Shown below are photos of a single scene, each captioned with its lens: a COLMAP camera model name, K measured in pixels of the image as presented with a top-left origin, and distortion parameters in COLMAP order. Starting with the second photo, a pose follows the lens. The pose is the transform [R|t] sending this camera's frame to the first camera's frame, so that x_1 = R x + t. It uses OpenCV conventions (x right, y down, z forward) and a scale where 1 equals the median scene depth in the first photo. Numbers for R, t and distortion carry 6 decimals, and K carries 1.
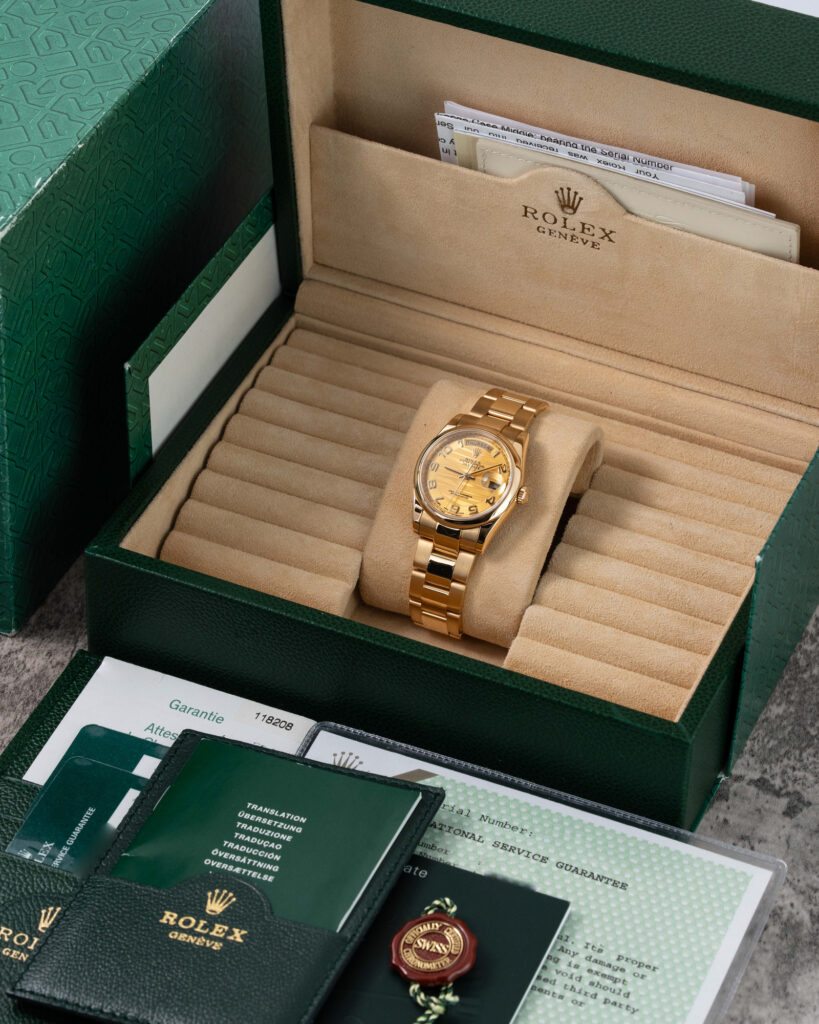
lens RADIAL K [[4444.2, 0, 409.5], [0, 4444.2, 512.0], [0, 0, 1]] dist [-0.046257, 1.889868]
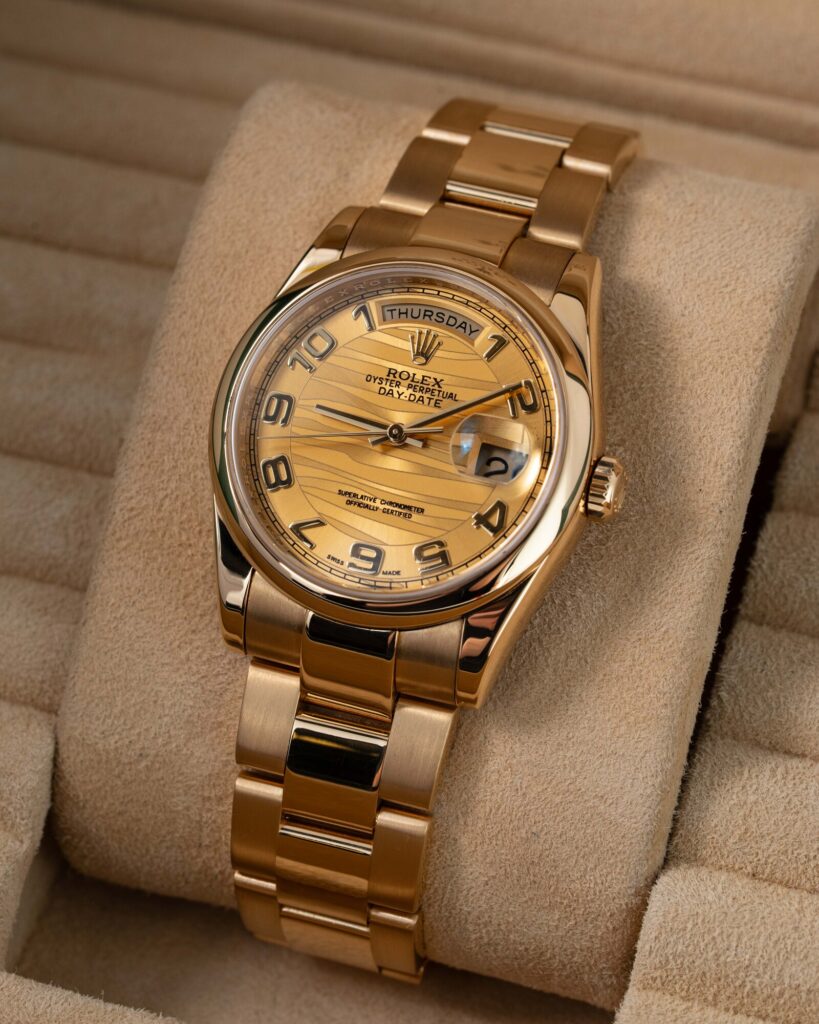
lens RADIAL K [[4444.2, 0, 409.5], [0, 4444.2, 512.0], [0, 0, 1]] dist [-0.046257, 1.889868]
pose [[0.994379, -0.094765, 0.047230, -0.000081], [0.088663, 0.989069, 0.117823, -0.036132], [-0.057879, -0.112973, 0.991911, 0.719397]]
